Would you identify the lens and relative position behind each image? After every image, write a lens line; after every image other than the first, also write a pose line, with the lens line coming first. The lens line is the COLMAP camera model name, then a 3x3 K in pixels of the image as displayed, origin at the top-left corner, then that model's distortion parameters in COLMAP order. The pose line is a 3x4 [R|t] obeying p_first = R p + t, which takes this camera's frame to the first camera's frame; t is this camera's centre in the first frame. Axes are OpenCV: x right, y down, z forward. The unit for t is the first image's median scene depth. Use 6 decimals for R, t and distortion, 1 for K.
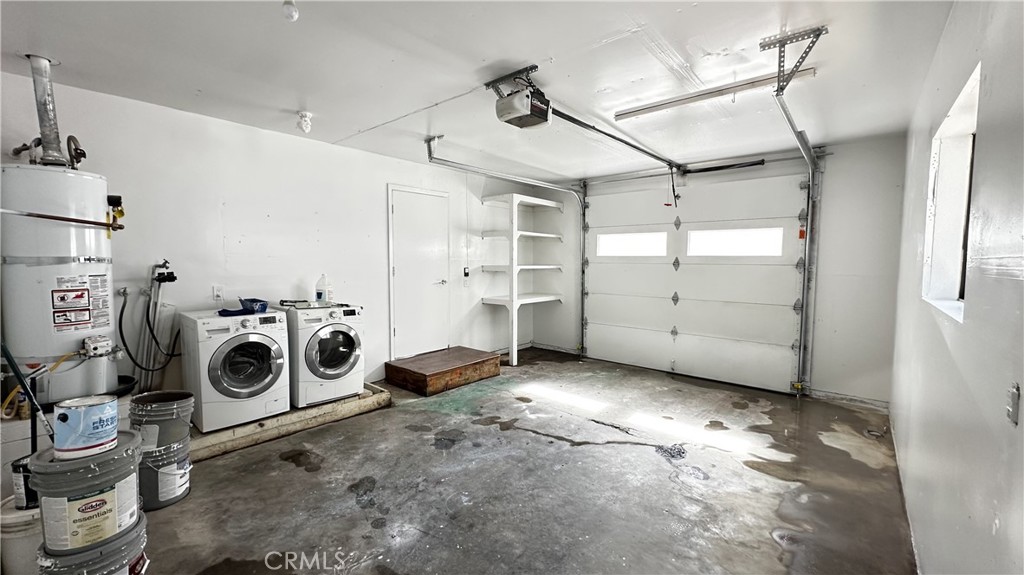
lens RADIAL K [[406.9, 0, 514.4], [0, 406.9, 284.0], [0, 0, 1]] dist [-0.007071, 0.000837]
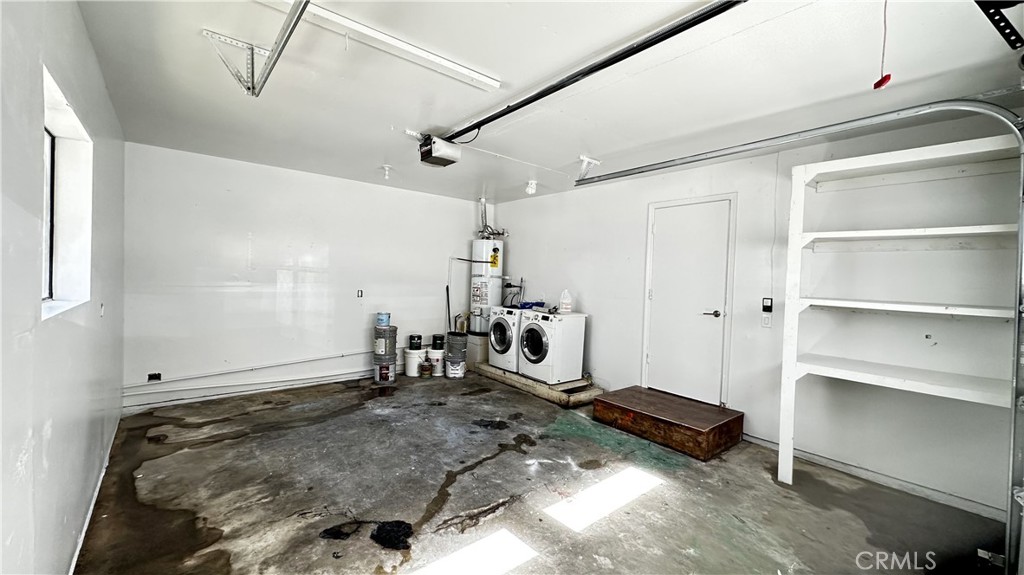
lens RADIAL K [[406.9, 0, 513.7], [0, 406.9, 287.3], [0, 0, 1]] dist [-0.007071, 0.000837]
pose [[-0.163649, 0.018274, -0.986349, 0.980019], [-0.094434, 0.994947, 0.034102, -0.069974], [0.981988, 0.098726, -0.161096, 1.184402]]
